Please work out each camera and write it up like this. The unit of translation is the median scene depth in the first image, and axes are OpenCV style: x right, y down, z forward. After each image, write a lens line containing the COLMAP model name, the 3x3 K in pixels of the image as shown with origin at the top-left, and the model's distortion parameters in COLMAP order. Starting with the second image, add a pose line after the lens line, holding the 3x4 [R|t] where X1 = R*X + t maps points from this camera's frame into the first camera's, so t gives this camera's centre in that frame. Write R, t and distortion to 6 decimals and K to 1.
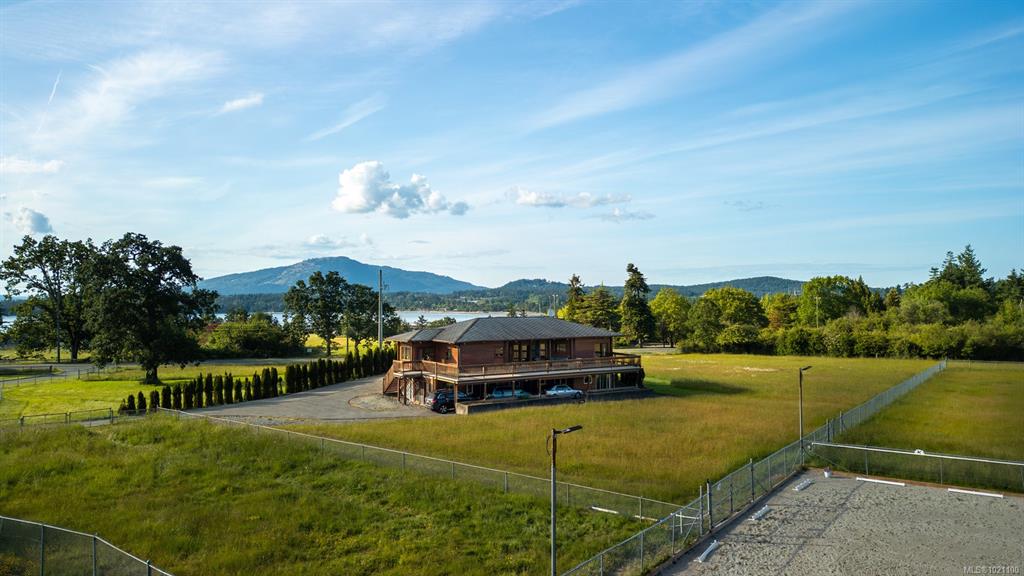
lens RADIAL K [[702.0, 0, 511.8], [0, 702.0, 286.8], [0, 0, 1]] dist [0.049067, -0.020469]
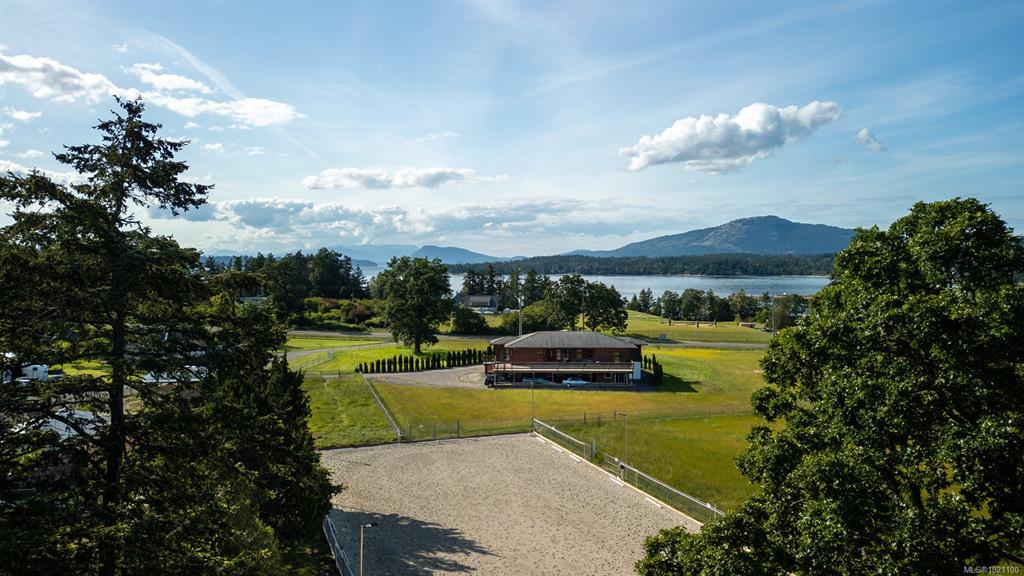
lens RADIAL K [[702.0, 0, 512.0], [0, 702.0, 287.1], [0, 0, 1]] dist [0.049067, -0.020469]
pose [[0.828965, 0.022224, -0.558859, 0.809739], [0.009894, 0.998471, 0.054383, -0.147865], [0.559214, -0.050611, 0.827477, -0.368967]]
